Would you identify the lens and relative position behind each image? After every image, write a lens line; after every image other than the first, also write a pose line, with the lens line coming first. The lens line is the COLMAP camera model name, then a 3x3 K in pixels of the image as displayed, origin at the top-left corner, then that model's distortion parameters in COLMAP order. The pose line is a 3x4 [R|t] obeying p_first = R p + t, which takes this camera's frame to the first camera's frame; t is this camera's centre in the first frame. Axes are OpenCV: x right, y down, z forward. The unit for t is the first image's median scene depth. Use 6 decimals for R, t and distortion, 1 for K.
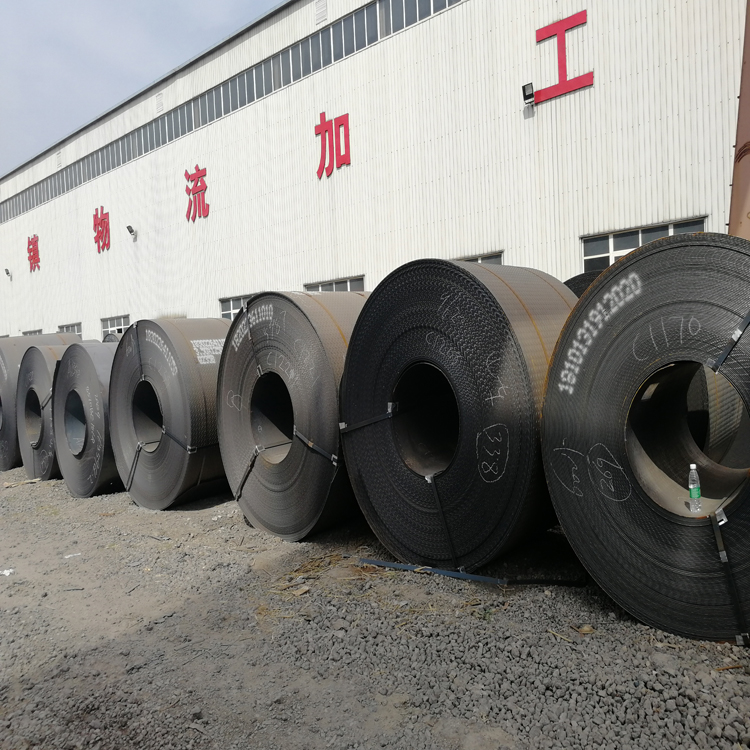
lens RADIAL K [[788.5, 0, 368.4], [0, 788.5, 379.5], [0, 0, 1]] dist [0.001943, 0.000000]
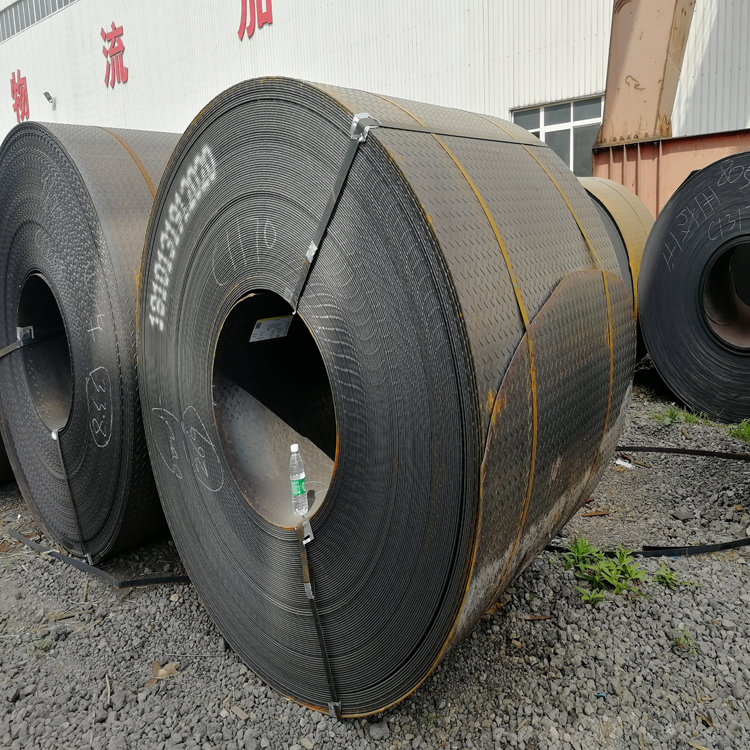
lens RADIAL K [[788.5, 0, 382.4], [0, 788.5, 374.4], [0, 0, 1]] dist [0.001943, 0.000000]
pose [[0.998840, -0.002856, 0.048067, 0.413920], [-0.004085, 0.989615, 0.143684, -0.042120], [-0.047978, -0.143713, 0.988456, 0.321115]]
